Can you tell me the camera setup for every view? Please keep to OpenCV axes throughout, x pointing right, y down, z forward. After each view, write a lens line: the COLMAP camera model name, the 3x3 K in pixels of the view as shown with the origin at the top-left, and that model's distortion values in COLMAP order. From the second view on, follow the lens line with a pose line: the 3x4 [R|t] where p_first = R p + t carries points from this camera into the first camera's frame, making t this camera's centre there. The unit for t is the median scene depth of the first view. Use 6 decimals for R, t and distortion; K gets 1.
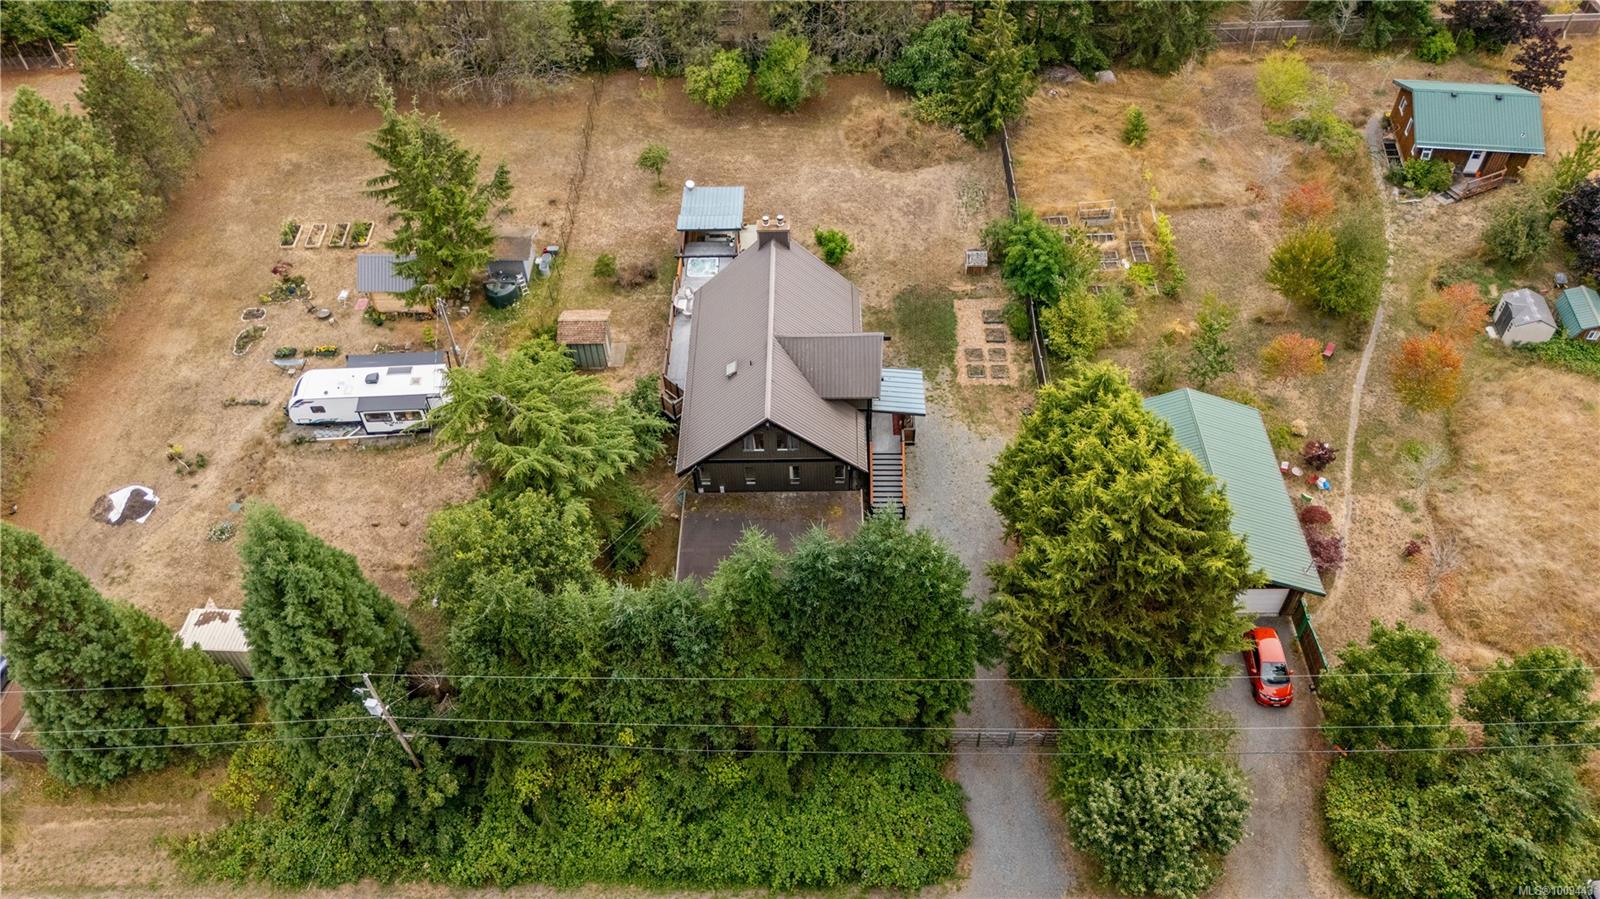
lens RADIAL K [[1187.8, 0, 792.3], [0, 1187.8, 438.4], [0, 0, 1]] dist [0.074125, -0.123318]
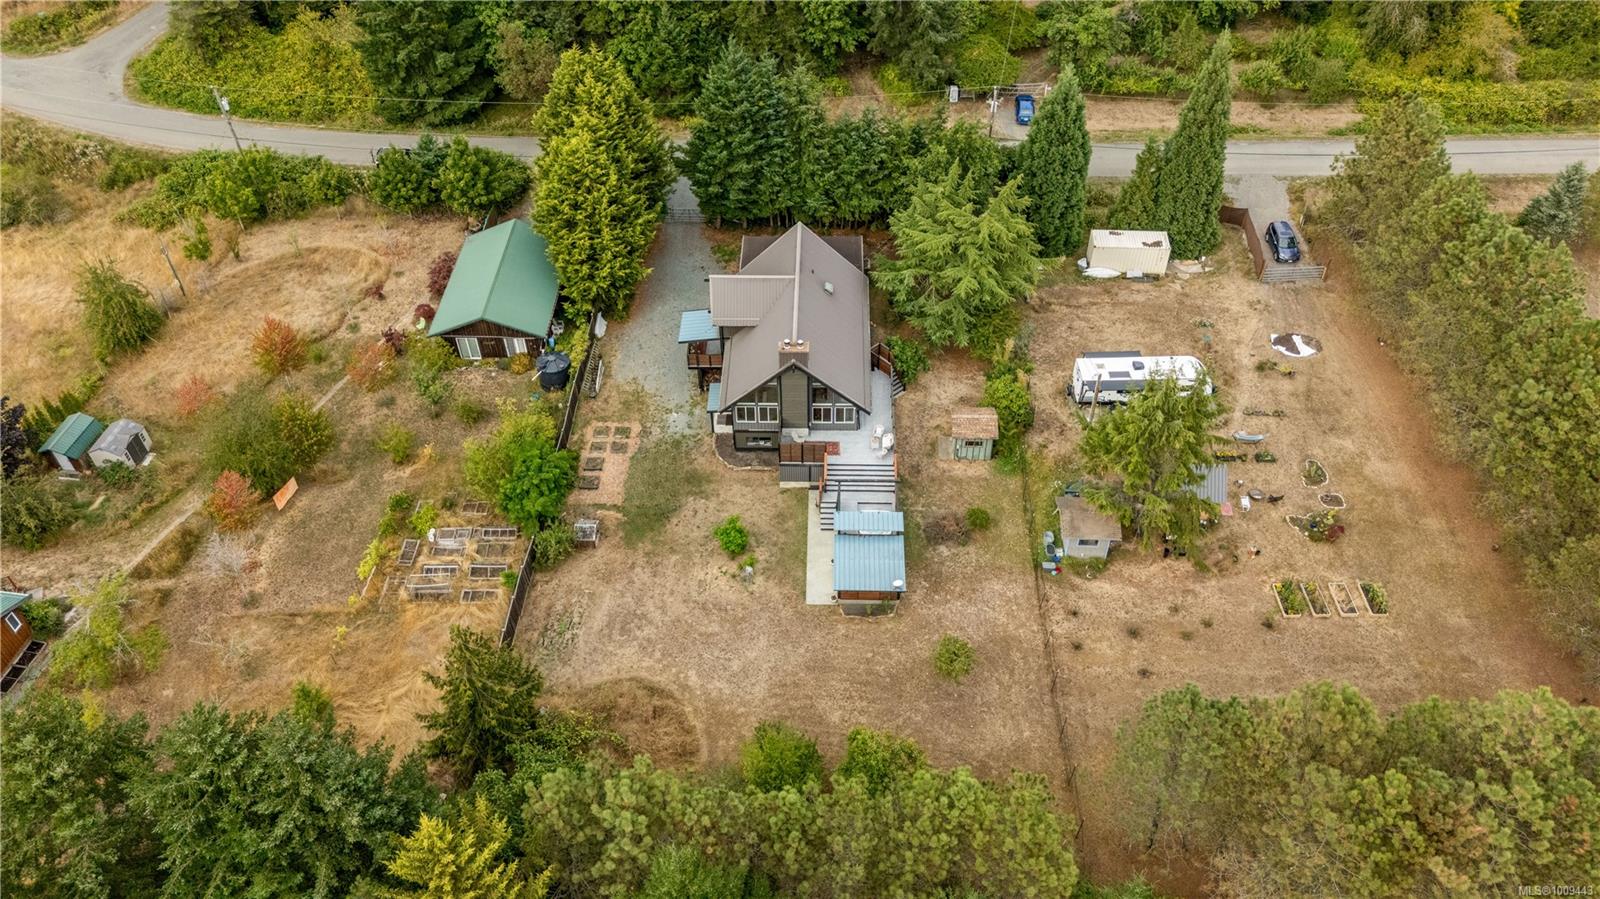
lens RADIAL K [[1187.8, 0, 792.3], [0, 1187.8, 438.4], [0, 0, 1]] dist [0.074125, -0.123318]
pose [[-0.998872, 0.019110, 0.043469, -0.064858], [0.043381, -0.005001, 0.999046, -1.370516], [0.019309, 0.999805, 0.004166, 1.165236]]
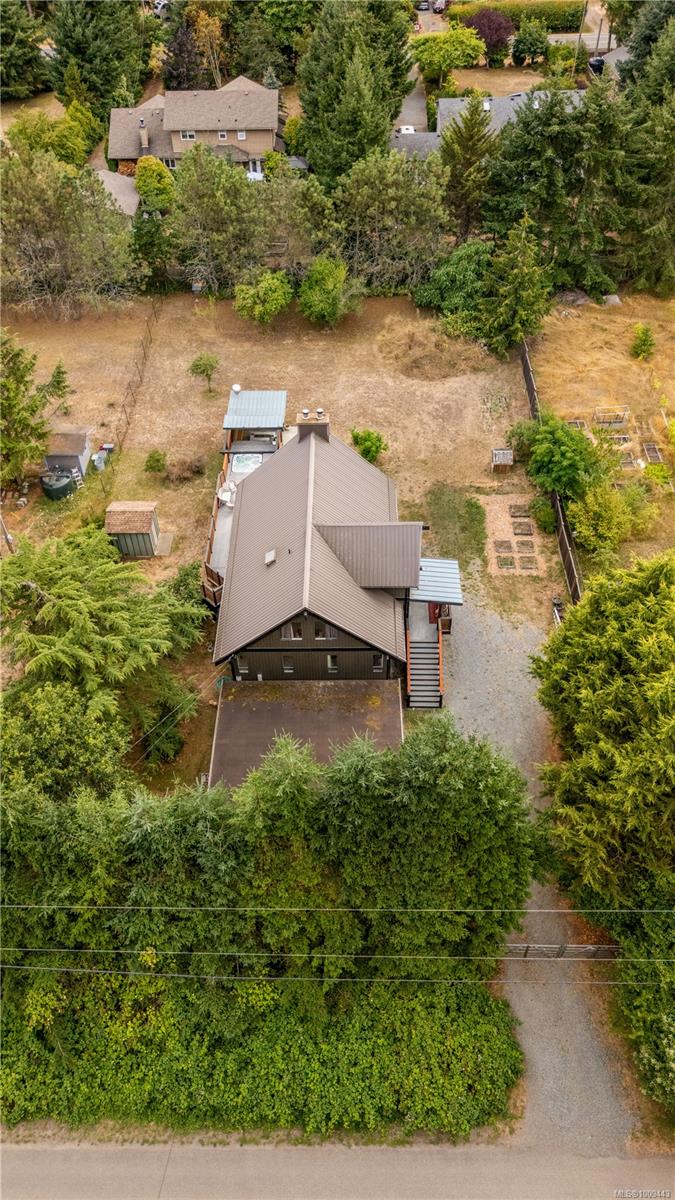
lens RADIAL K [[890.9, 0, 337.5], [0, 890.9, 600.0], [0, 0, 1]] dist [0.074125, -0.123318]
pose [[0.999914, 0.006714, 0.011259, -0.002648], [-0.006531, 0.999847, -0.016233, -0.010813], [-0.011367, 0.016158, 0.999805, 0.250199]]
